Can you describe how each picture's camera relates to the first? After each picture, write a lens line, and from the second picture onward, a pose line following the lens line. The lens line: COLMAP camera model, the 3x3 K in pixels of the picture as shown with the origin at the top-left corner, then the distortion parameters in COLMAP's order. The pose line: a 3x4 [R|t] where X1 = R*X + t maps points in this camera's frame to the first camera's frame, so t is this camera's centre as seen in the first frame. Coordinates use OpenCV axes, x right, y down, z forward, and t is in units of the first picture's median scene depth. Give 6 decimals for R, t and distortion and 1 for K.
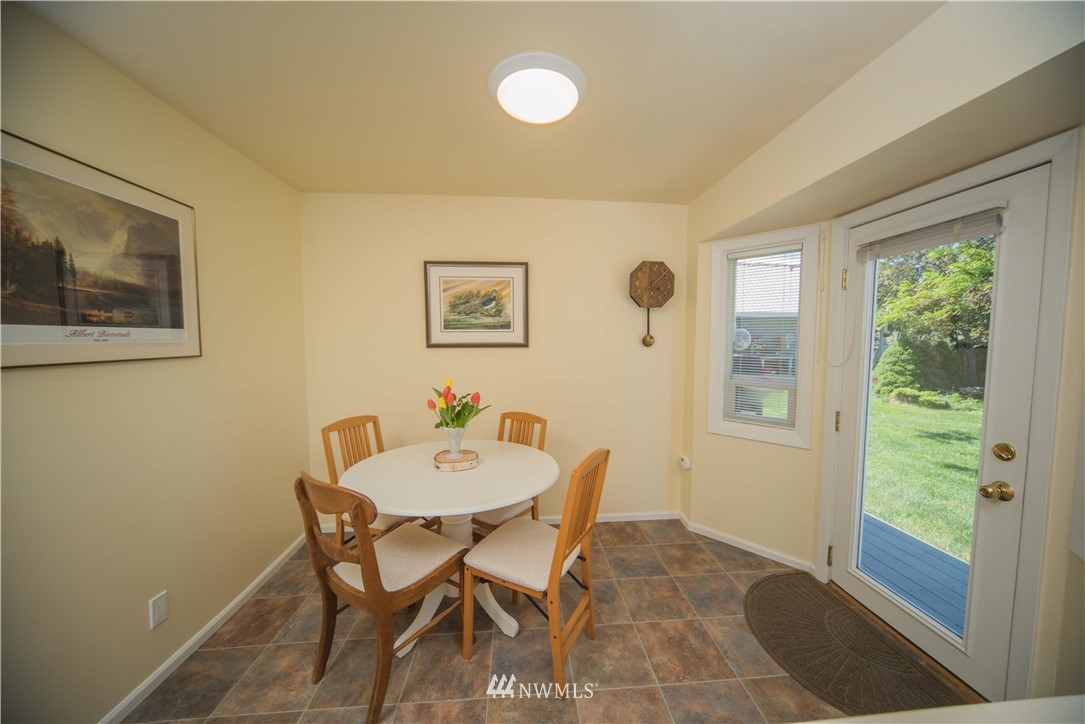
lens RADIAL K [[374.1, 0, 550.0], [0, 374.1, 359.7], [0, 0, 1]] dist [-0.008863, -0.000064]
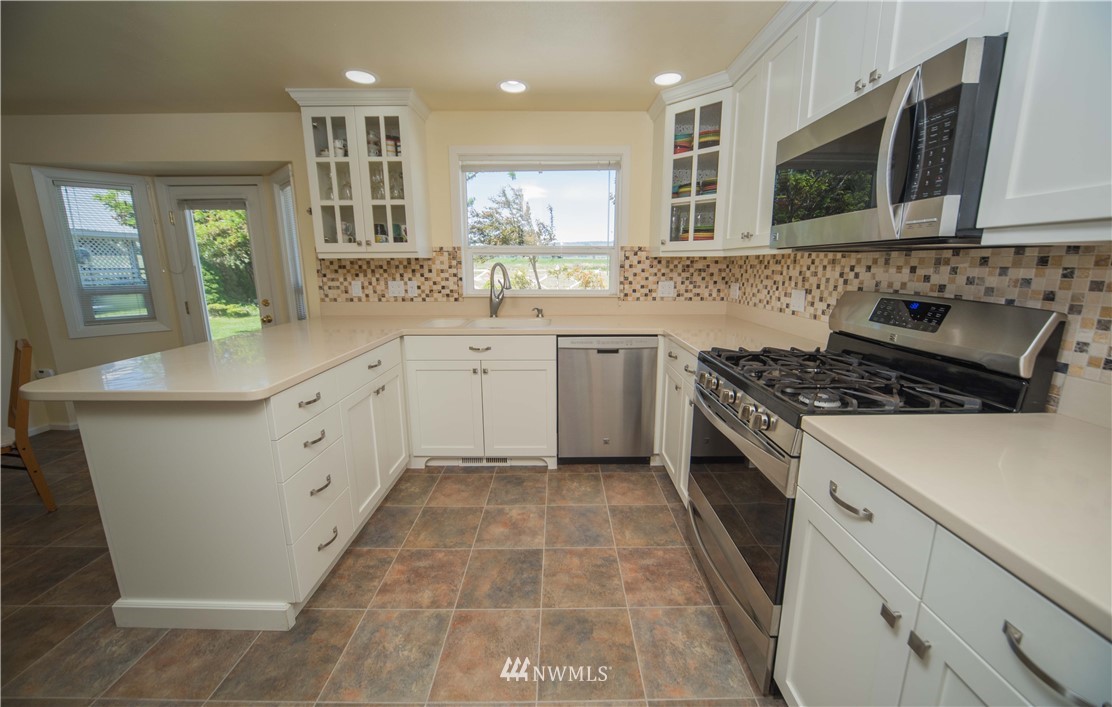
lens RADIAL K [[399.9, 0, 561.0], [0, 399.9, 337.0], [0, 0, 1]] dist [-0.013531, 0.000305]
pose [[0.075594, -0.188204, 0.979216, -0.200579], [0.062380, 0.980995, 0.183730, 0.018365], [-0.995186, 0.047194, 0.085898, -0.188265]]
